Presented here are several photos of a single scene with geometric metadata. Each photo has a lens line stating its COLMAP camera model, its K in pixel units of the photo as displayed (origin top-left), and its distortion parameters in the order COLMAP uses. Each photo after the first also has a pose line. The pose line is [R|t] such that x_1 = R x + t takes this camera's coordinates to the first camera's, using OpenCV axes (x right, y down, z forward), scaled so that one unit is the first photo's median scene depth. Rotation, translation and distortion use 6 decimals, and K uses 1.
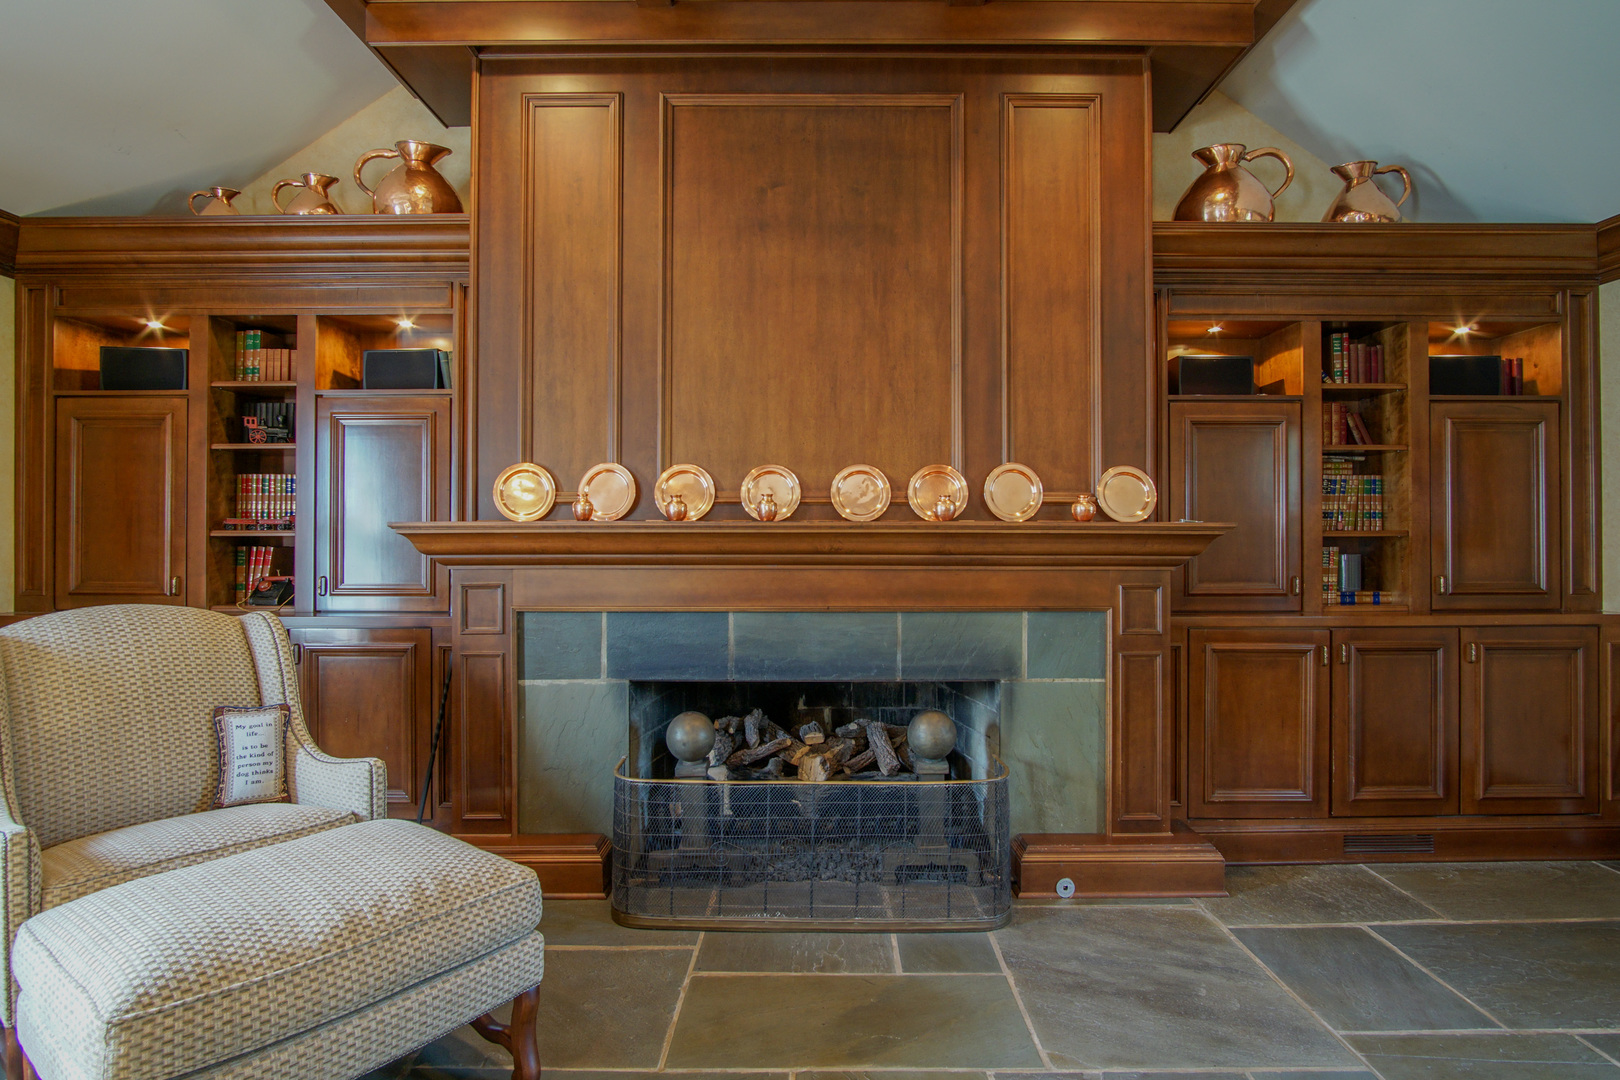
lens RADIAL K [[882.8, 0, 813.6], [0, 882.8, 519.1], [0, 0, 1]] dist [-0.021654, -0.000028]
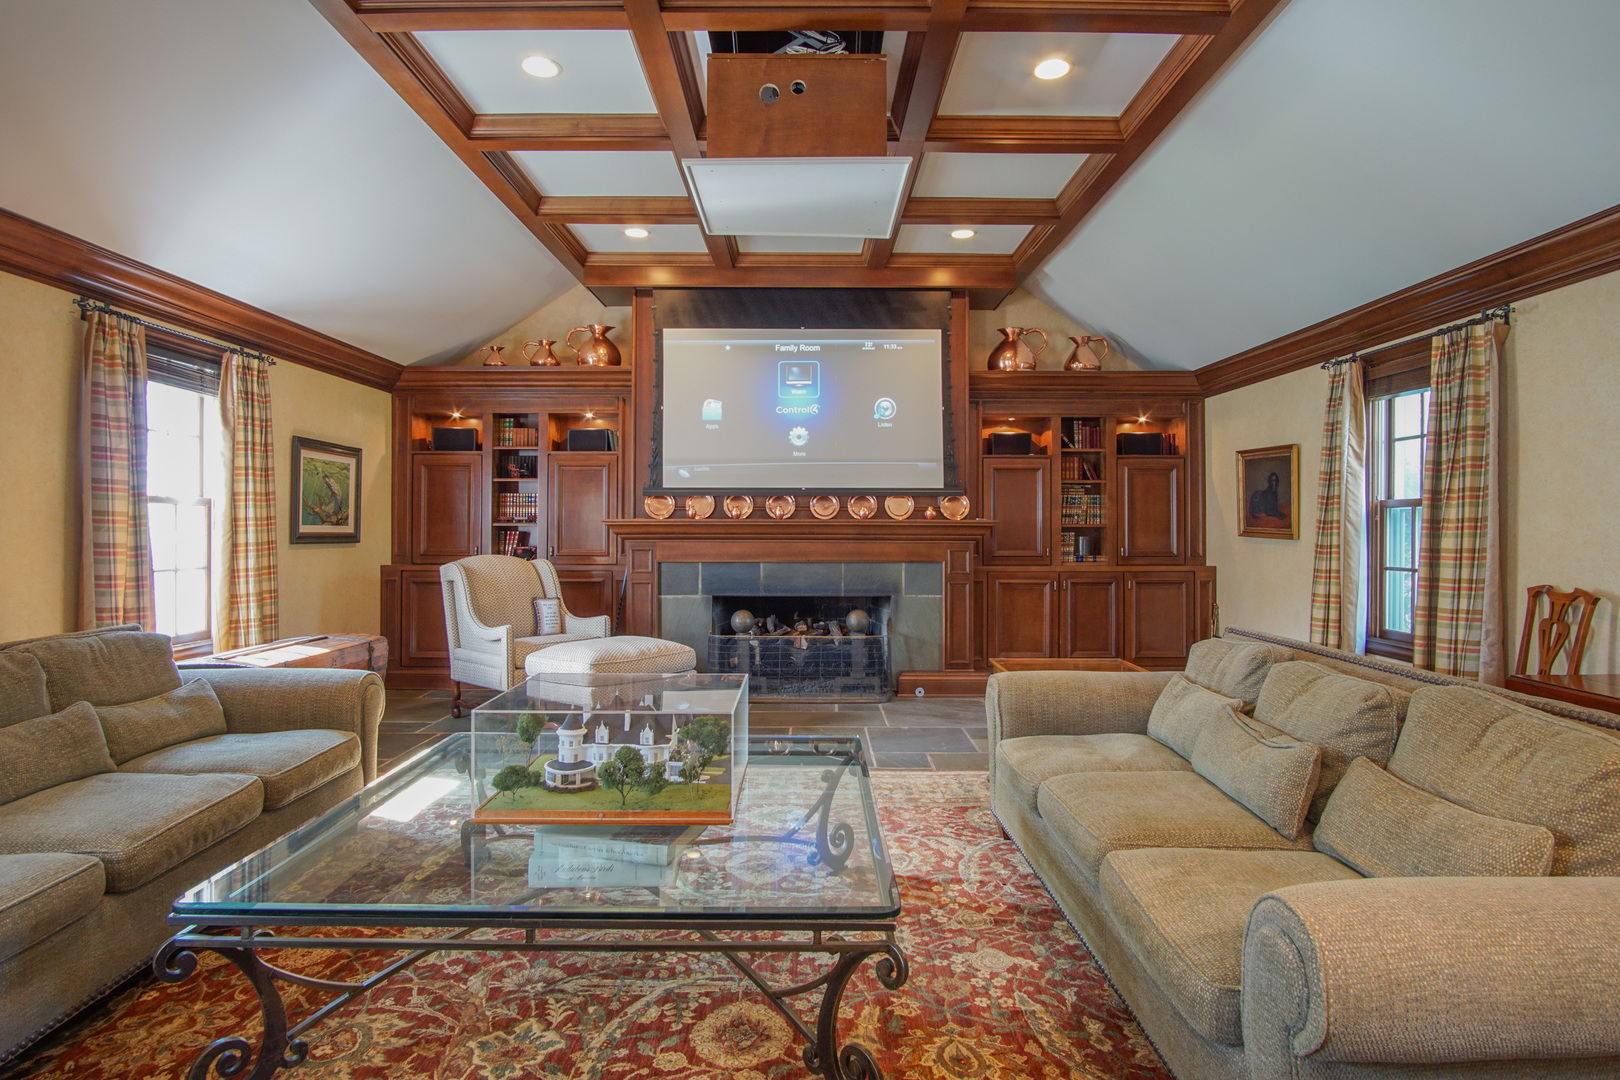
lens RADIAL K [[882.8, 0, 813.6], [0, 882.8, 519.1], [0, 0, 1]] dist [-0.021654, -0.000028]
pose [[0.999996, 0.001405, -0.002577, 0.032490], [-0.001400, 0.999996, 0.002260, -0.001789], [0.002580, -0.002257, 0.999994, -1.021902]]
